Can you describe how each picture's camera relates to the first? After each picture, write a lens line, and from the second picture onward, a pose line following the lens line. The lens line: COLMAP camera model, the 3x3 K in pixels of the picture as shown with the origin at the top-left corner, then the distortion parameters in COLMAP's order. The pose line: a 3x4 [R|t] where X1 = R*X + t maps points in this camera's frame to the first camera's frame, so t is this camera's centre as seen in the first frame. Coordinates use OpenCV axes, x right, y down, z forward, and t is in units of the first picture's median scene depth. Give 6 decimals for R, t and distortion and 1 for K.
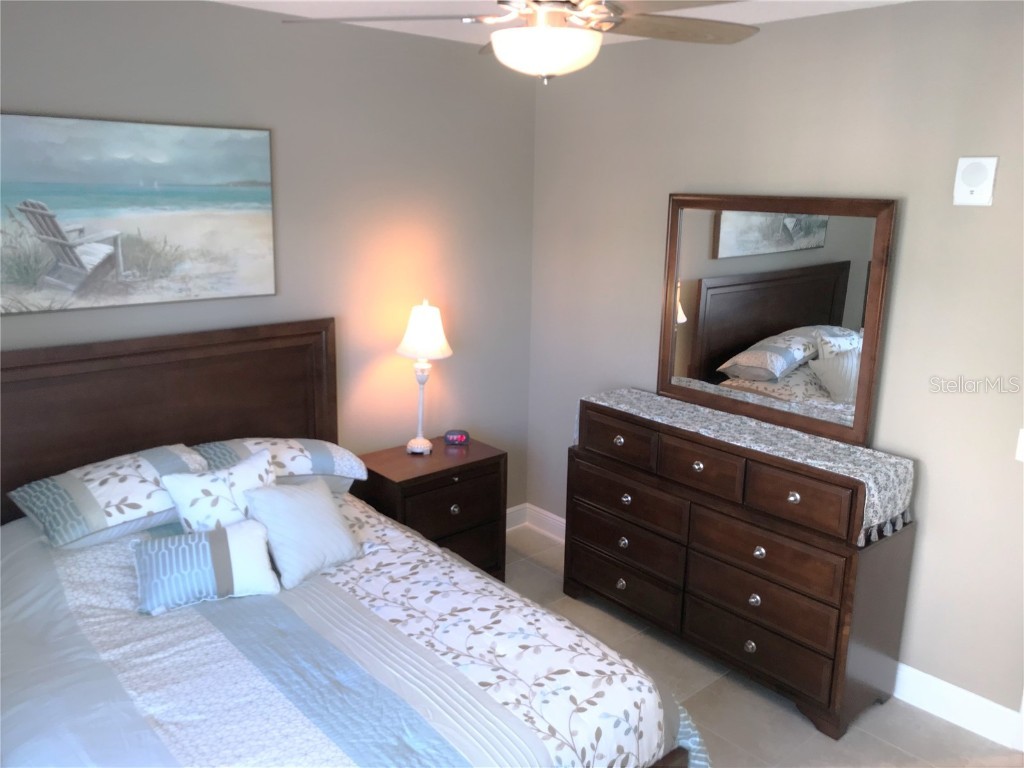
lens RADIAL K [[849.7, 0, 510.8], [0, 849.7, 384.2], [0, 0, 1]] dist [0.033632, -0.025023]
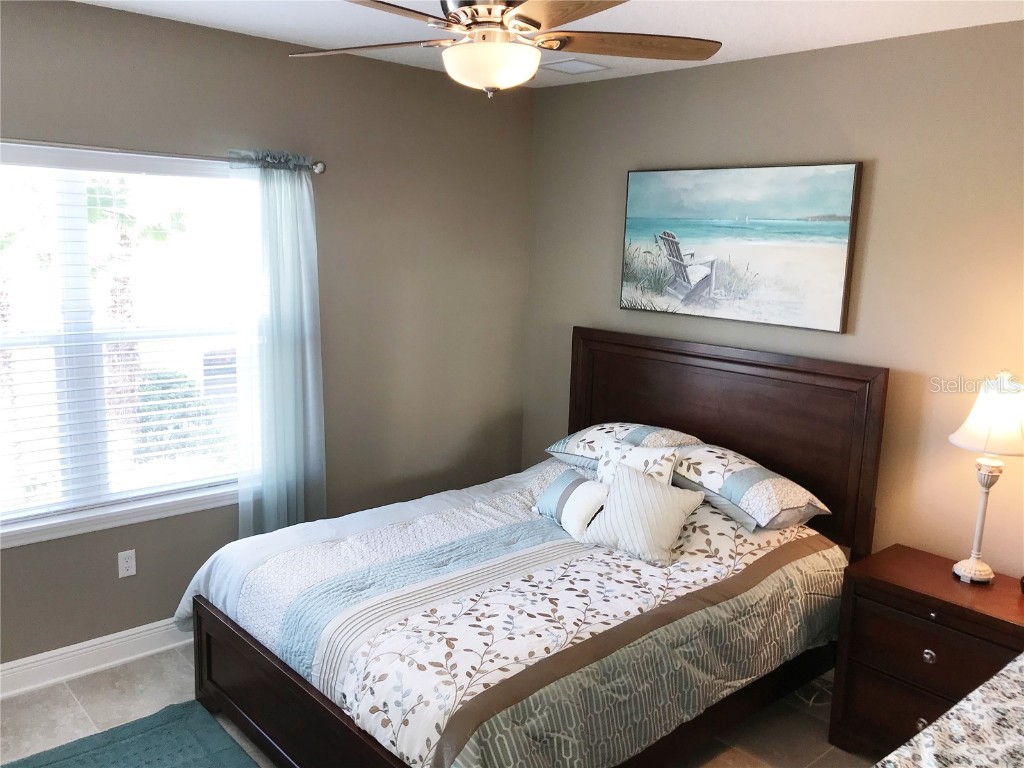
lens RADIAL K [[849.7, 0, 485.7], [0, 849.7, 380.3], [0, 0, 1]] dist [0.033632, -0.025023]
pose [[-0.028257, 0.152229, -0.987941, 0.806624], [-0.265278, 0.951755, 0.154240, -0.113275], [0.963758, 0.266438, 0.013489, 0.724651]]
